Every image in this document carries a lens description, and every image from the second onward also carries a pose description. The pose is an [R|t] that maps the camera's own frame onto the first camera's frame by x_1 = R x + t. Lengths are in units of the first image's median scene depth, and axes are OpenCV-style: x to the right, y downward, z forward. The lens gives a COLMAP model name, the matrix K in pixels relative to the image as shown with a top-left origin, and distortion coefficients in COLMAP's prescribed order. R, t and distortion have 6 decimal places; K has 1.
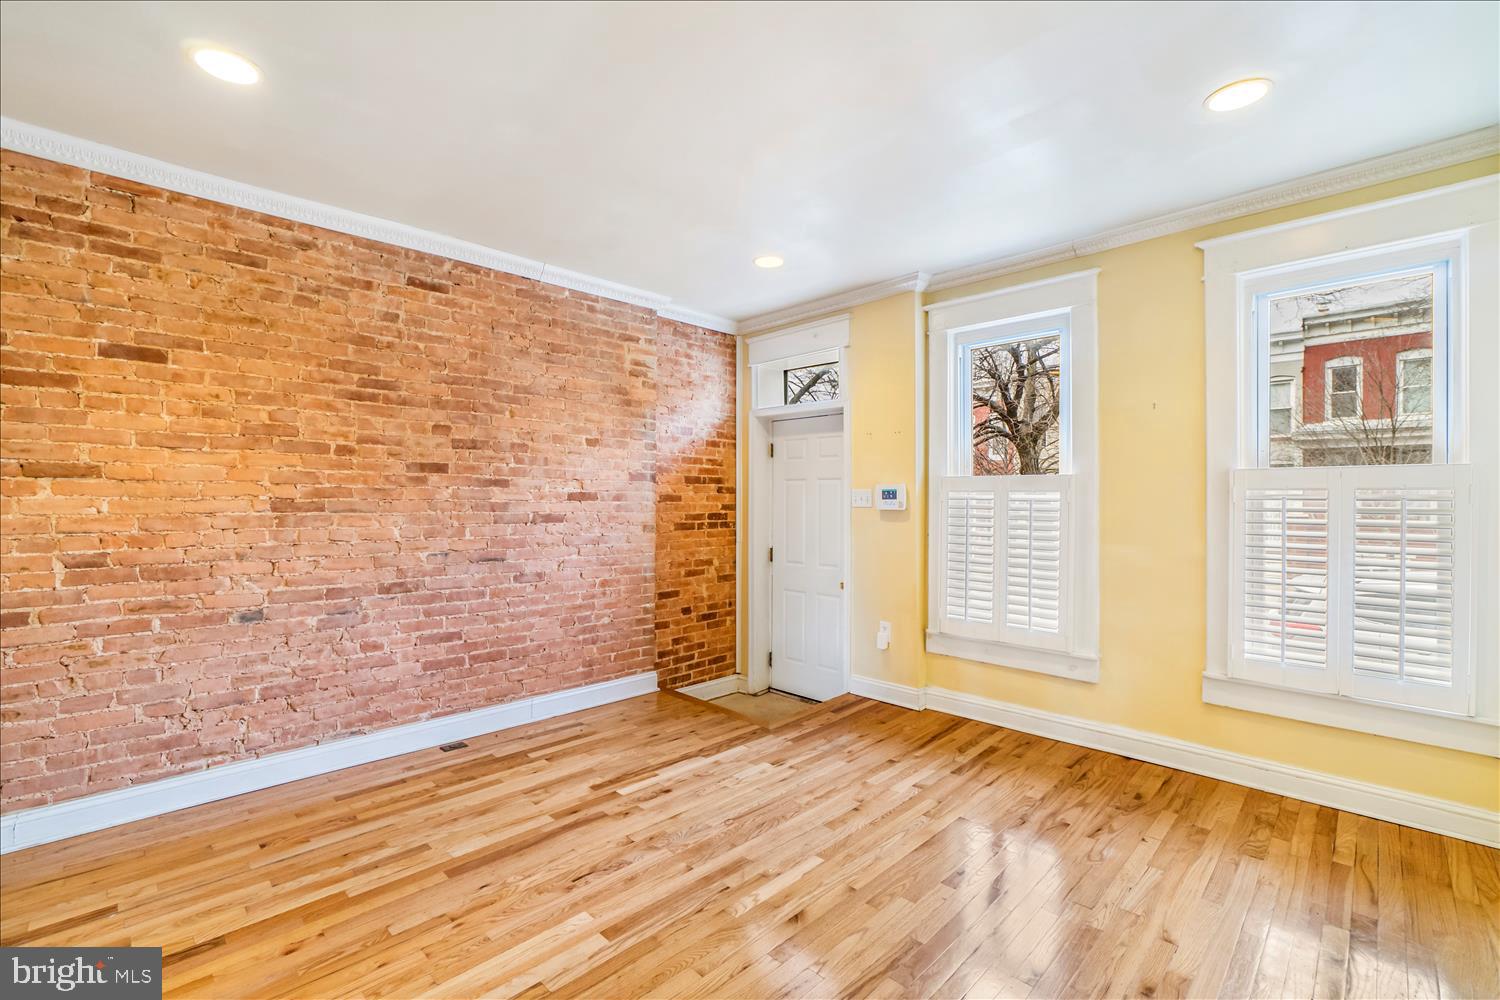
lens RADIAL K [[644.1, 0, 743.3], [0, 644.1, 500.8], [0, 0, 1]] dist [0.000733, 0.000404]
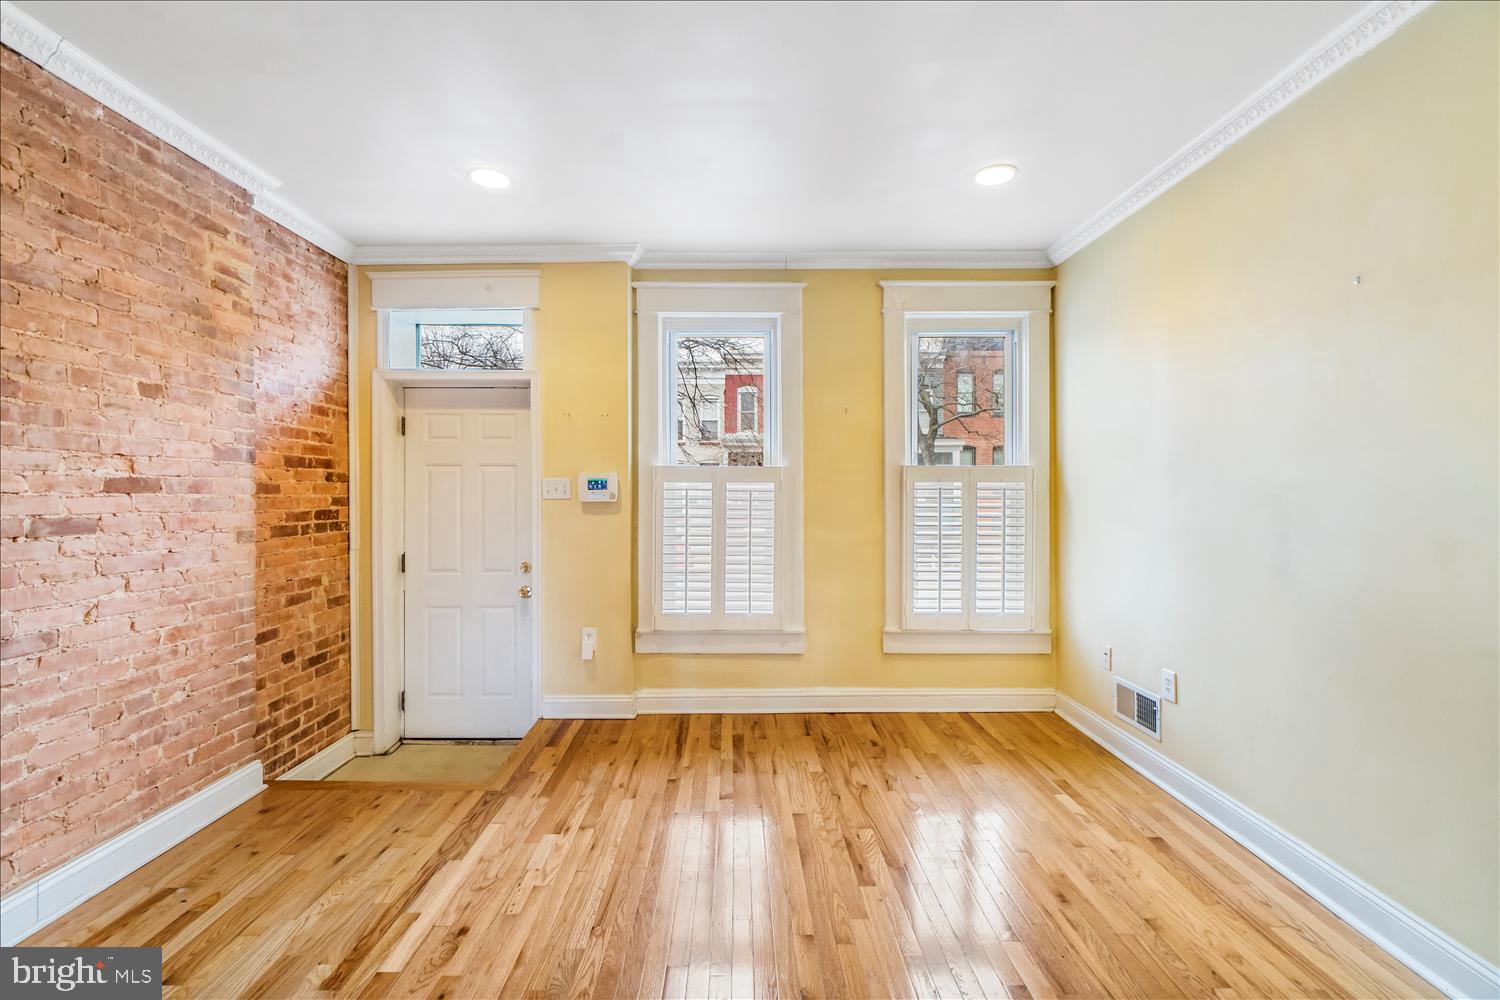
lens RADIAL K [[645.8, 0, 738.2], [0, 645.8, 491.4], [0, 0, 1]] dist [-0.002650, 0.000127]
pose [[0.715508, -0.002906, 0.698599, -0.253301], [0.003707, 0.999993, 0.000362, 0.000276], [-0.698595, 0.002331, 0.715514, 0.221230]]
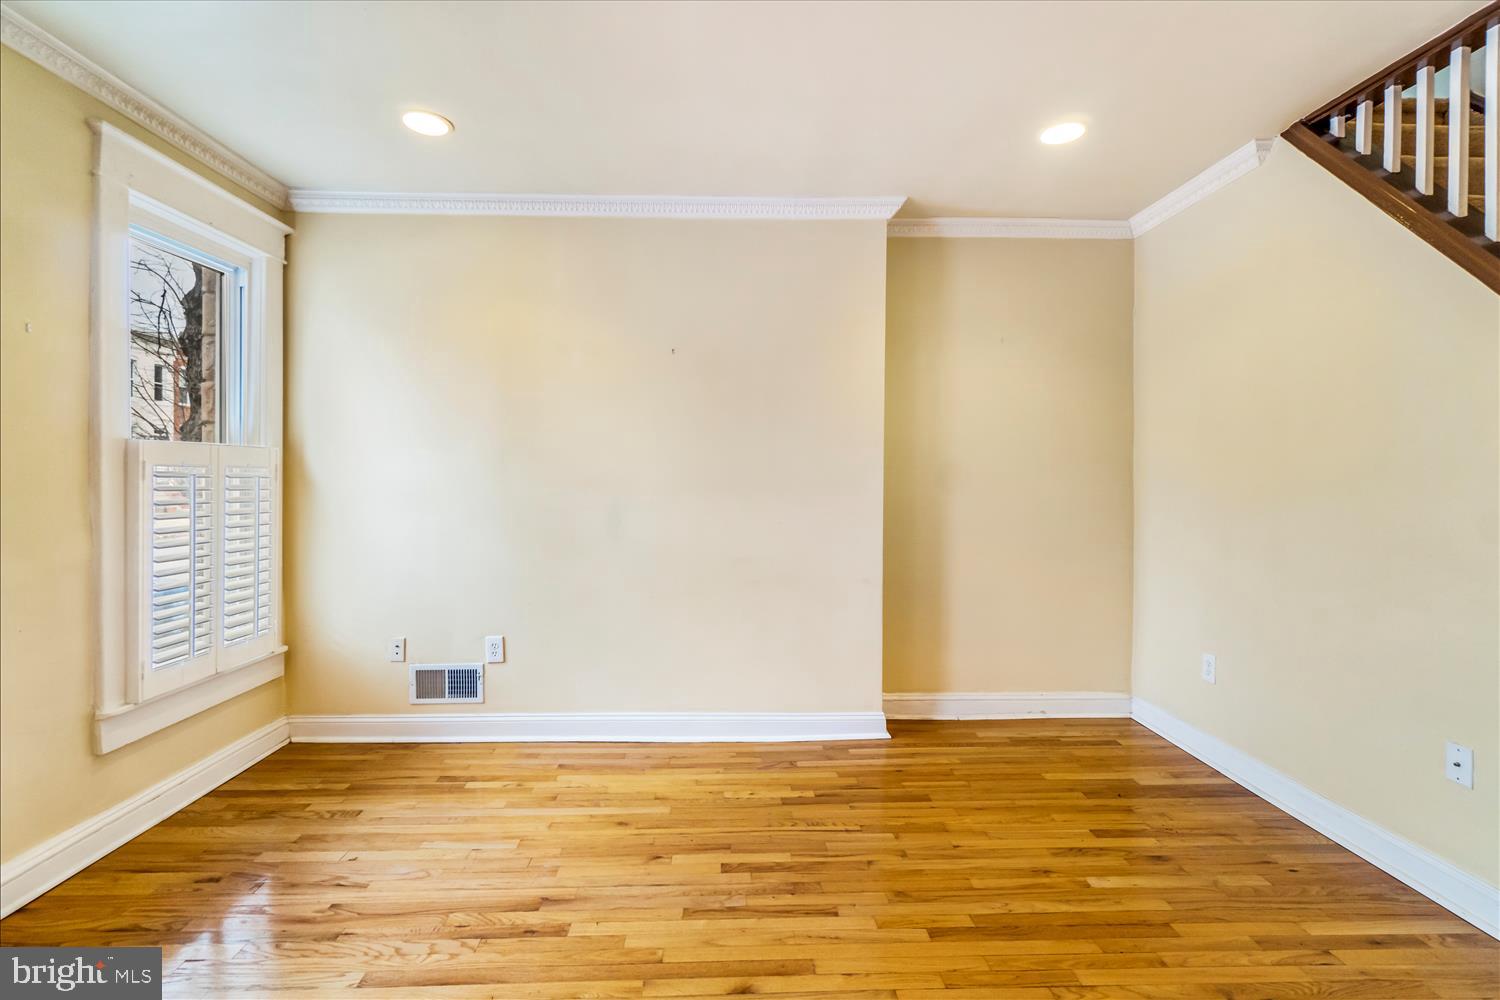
lens RADIAL K [[699.3, 0, 716.1], [0, 699.3, 484.6], [0, 0, 1]] dist [0.000992, 0.000222]
pose [[-0.698195, -0.006122, 0.715882, -0.241760], [0.002025, 0.999943, 0.010526, 0.000055], [-0.715905, 0.008799, -0.698142, 0.755808]]
